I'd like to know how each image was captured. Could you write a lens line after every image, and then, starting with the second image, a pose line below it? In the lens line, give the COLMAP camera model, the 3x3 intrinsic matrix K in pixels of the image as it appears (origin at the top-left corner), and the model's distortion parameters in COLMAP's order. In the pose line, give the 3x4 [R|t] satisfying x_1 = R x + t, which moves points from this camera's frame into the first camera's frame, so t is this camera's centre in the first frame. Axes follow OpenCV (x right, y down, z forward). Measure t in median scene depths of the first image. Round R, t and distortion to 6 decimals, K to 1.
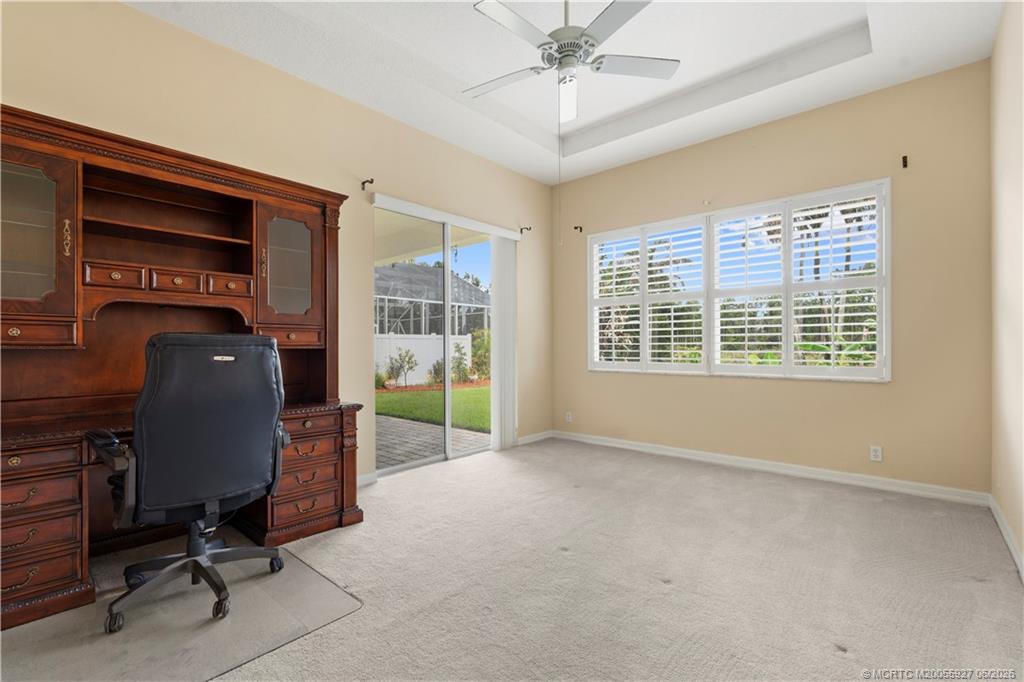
lens RADIAL K [[452.5, 0, 516.2], [0, 452.5, 339.4], [0, 0, 1]] dist [-0.009141, 0.000379]
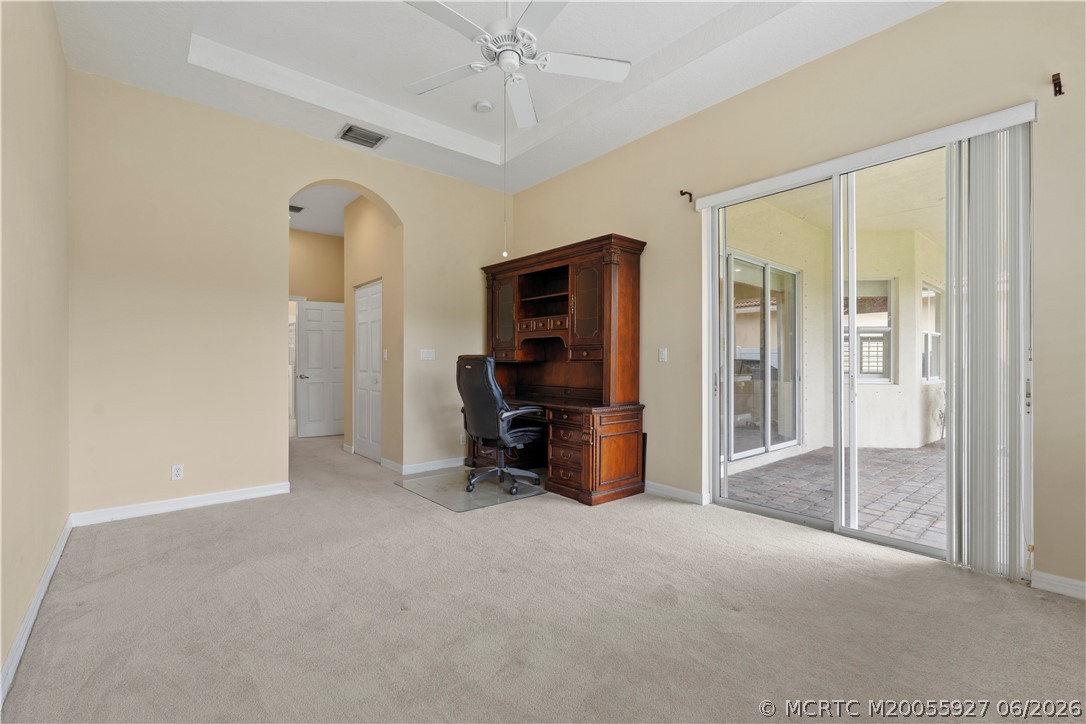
lens RADIAL K [[479.9, 0, 547.6], [0, 479.9, 357.4], [0, 0, 1]] dist [-0.009141, 0.000379]
pose [[-0.132963, -0.005185, -0.991107, 1.067181], [0.011575, 0.999910, -0.006784, 0.013282], [0.991053, -0.012374, -0.132891, 1.194657]]
